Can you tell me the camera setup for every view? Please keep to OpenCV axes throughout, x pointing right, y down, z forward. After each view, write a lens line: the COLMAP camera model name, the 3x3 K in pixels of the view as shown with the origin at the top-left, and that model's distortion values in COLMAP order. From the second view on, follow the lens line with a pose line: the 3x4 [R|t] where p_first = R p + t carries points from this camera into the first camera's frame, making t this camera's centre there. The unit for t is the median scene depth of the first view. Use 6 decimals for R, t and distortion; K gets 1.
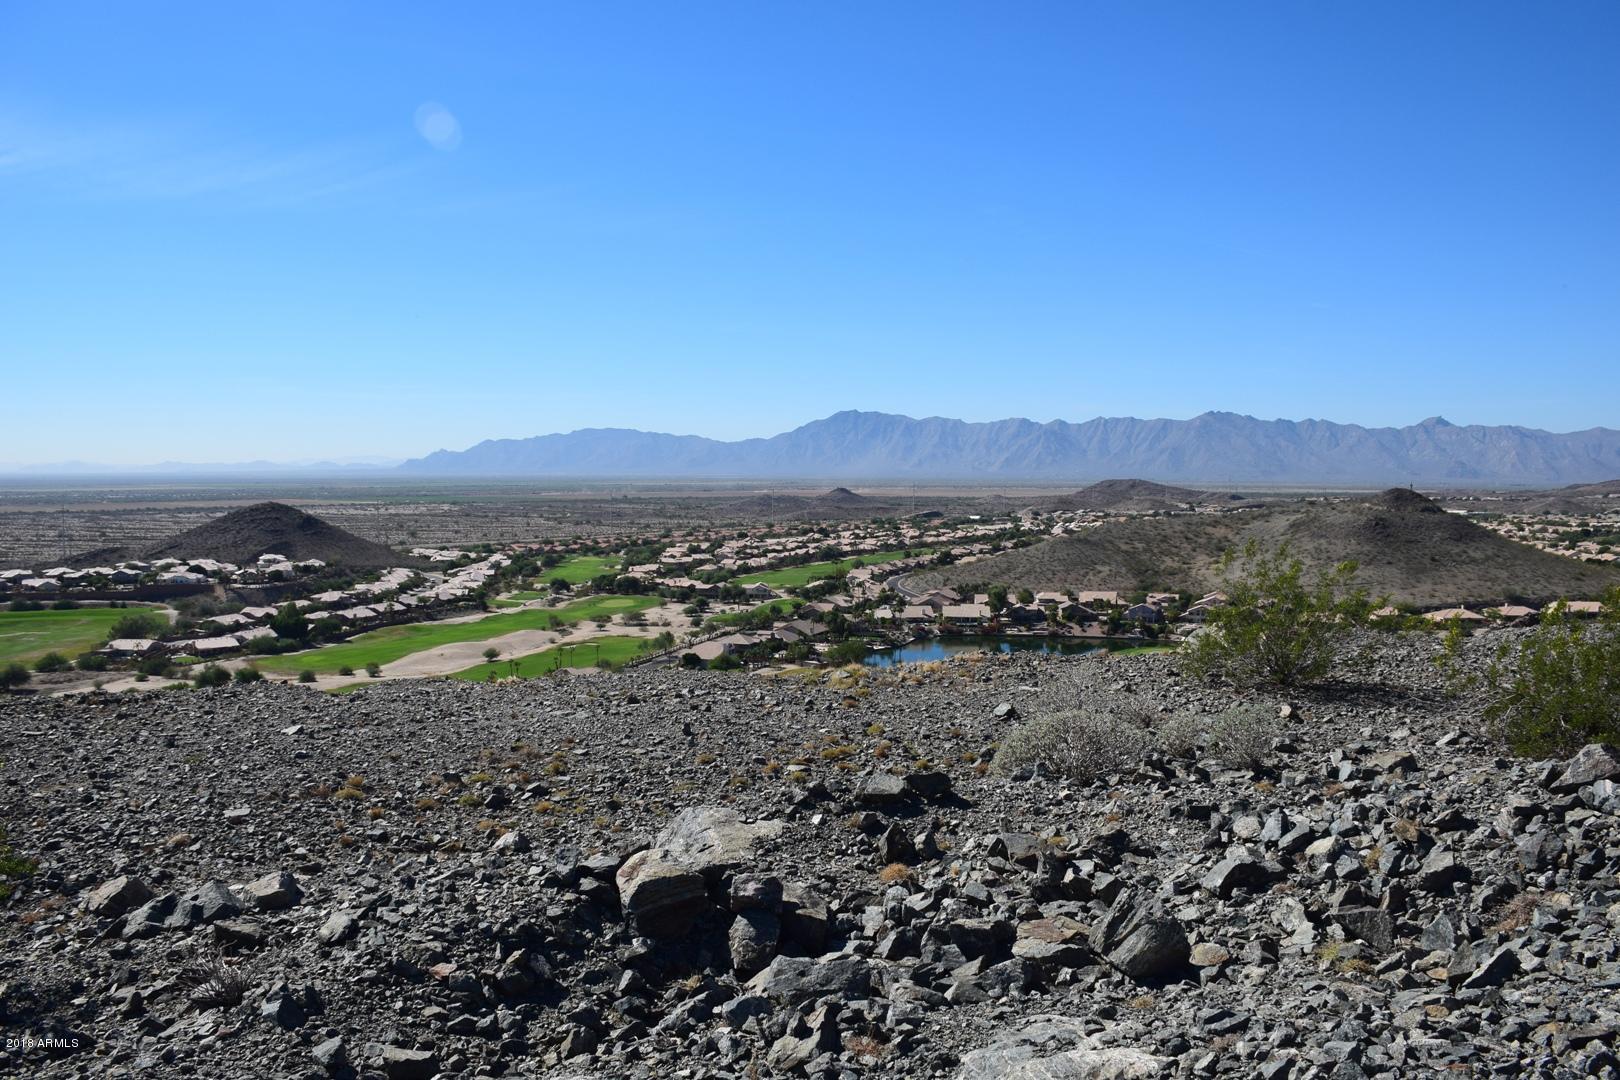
lens RADIAL K [[1267.7, 0, 810.7], [0, 1267.7, 562.0], [0, 0, 1]] dist [-0.143368, 0.101206]
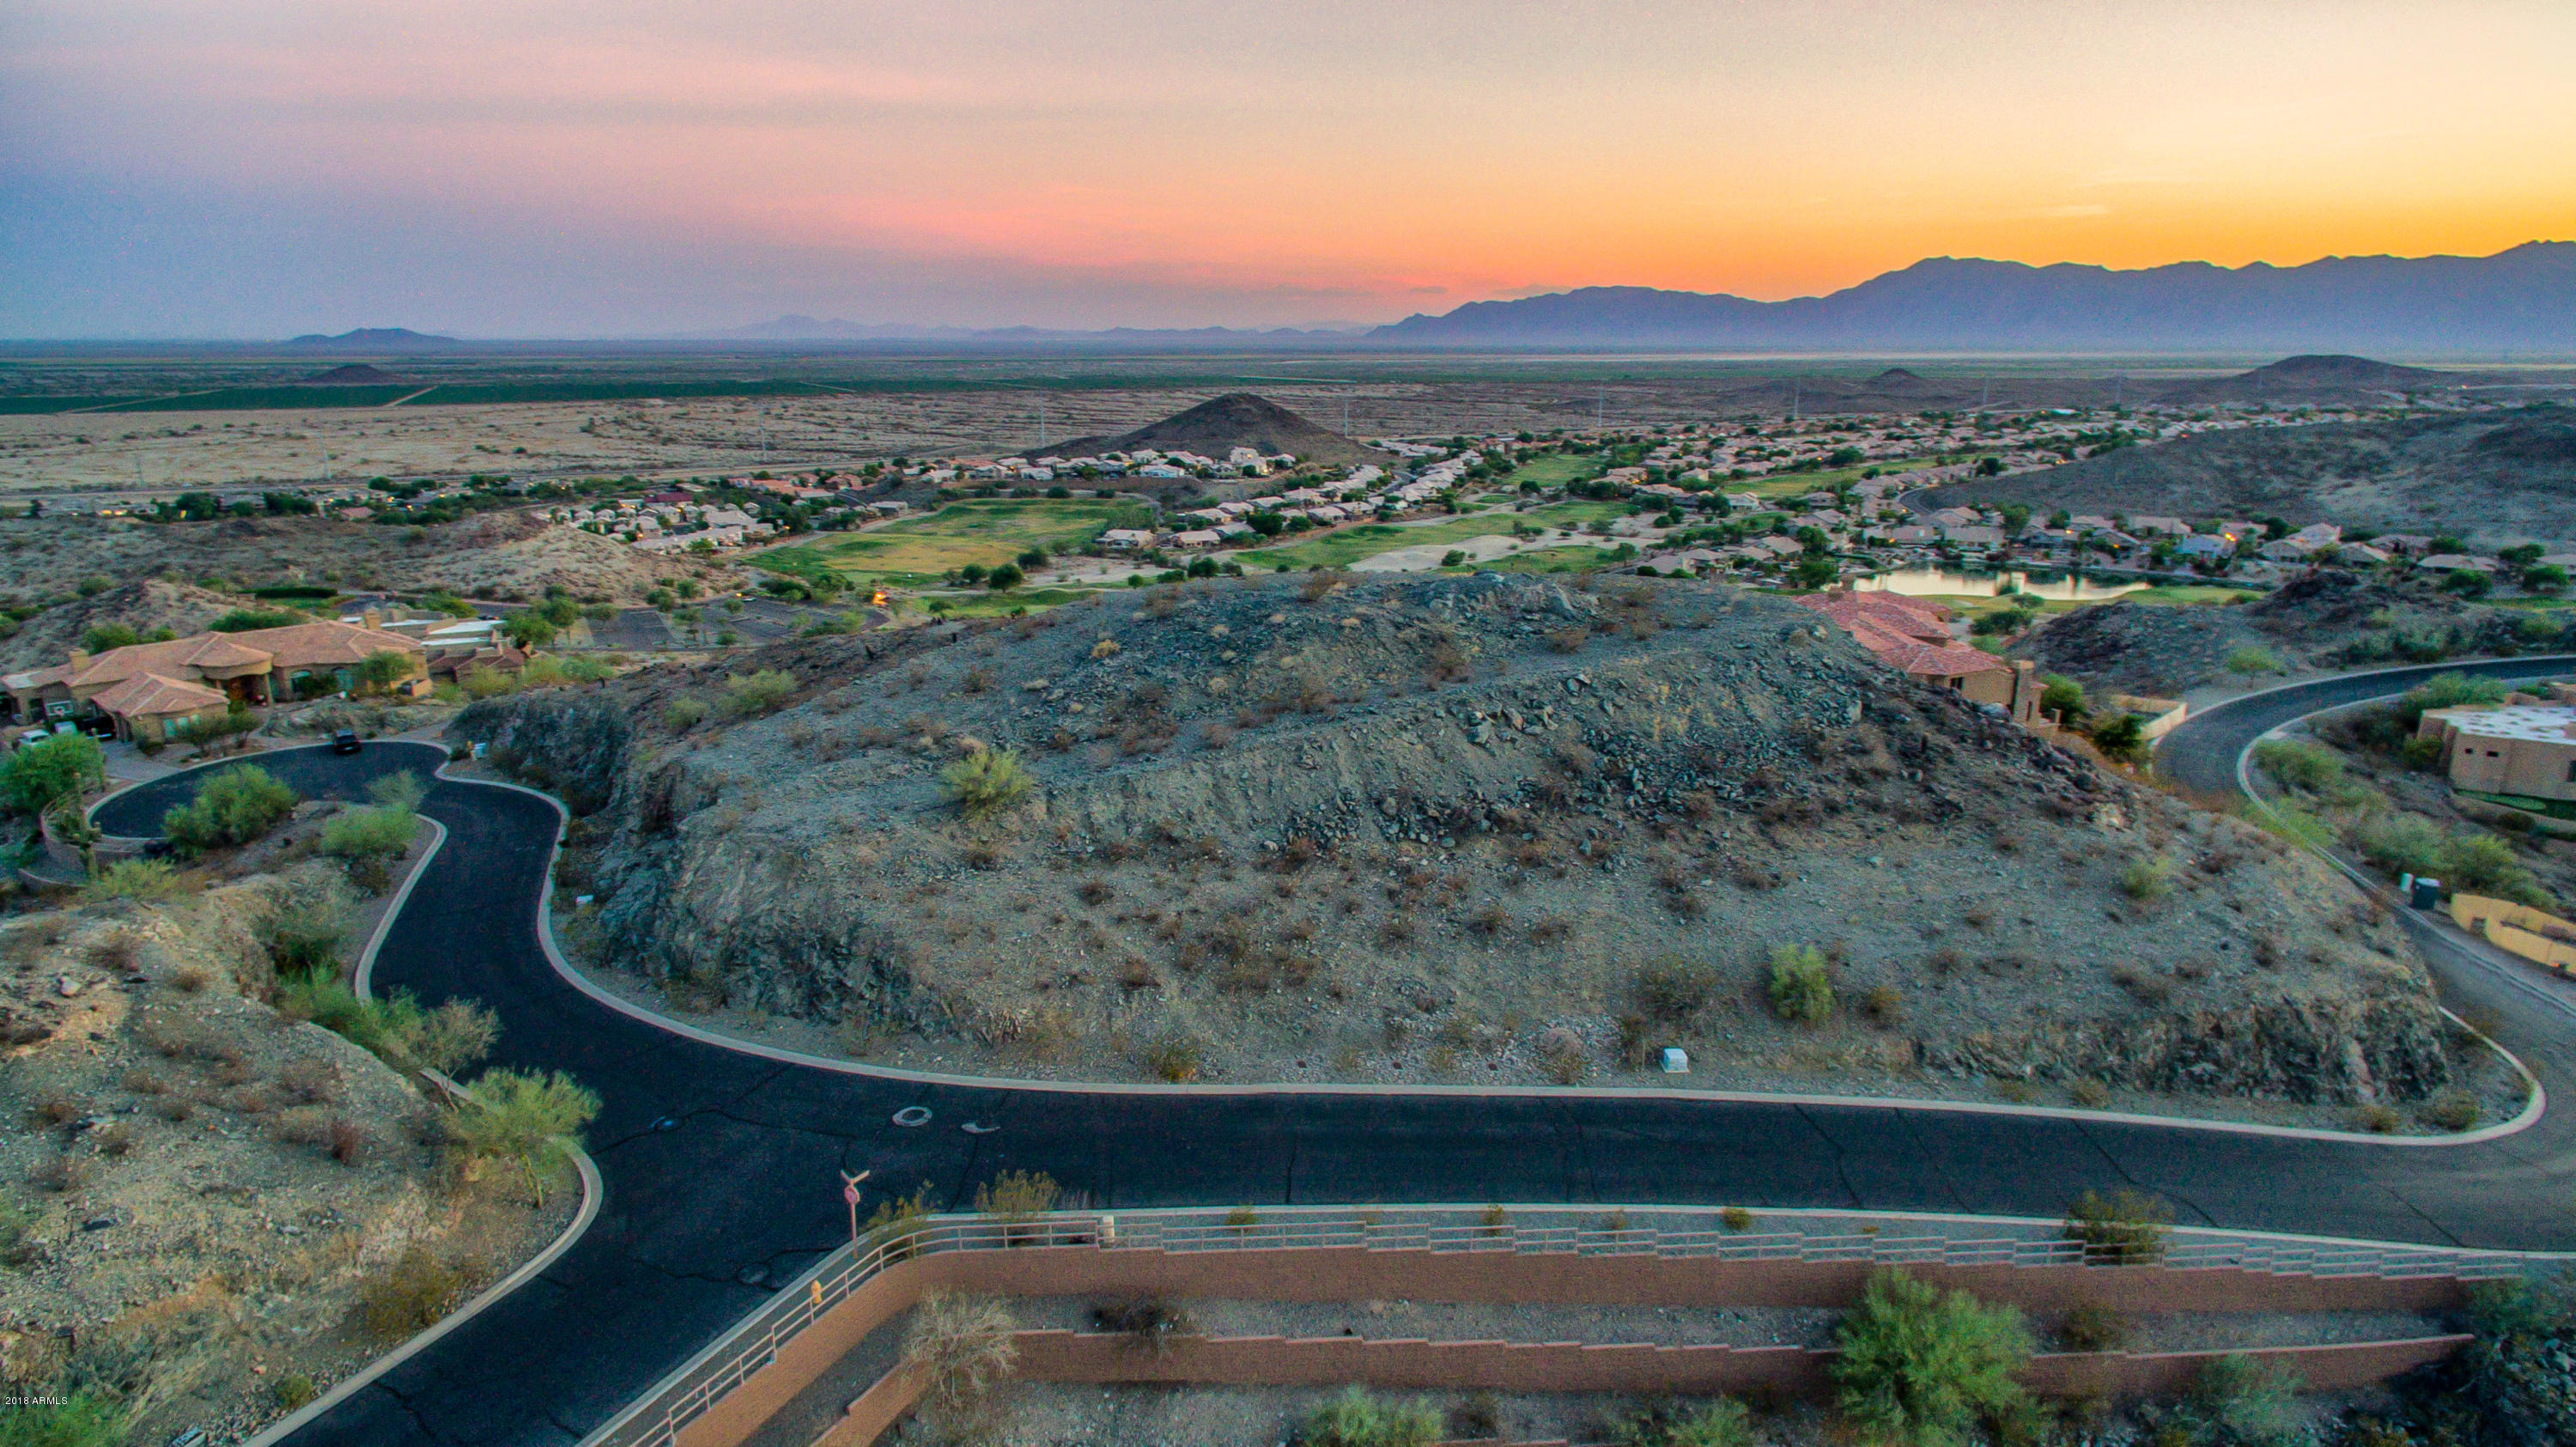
lens RADIAL K [[1465.2, 0, 1284.5], [0, 1465.2, 734.6], [0, 0, 1]] dist [0.007886, 0.000204]
pose [[0.931391, 0.090861, -0.352498, 0.058875], [-0.022048, 0.980651, 0.194520, -0.016851], [0.363352, -0.173402, 0.915373, -0.190987]]
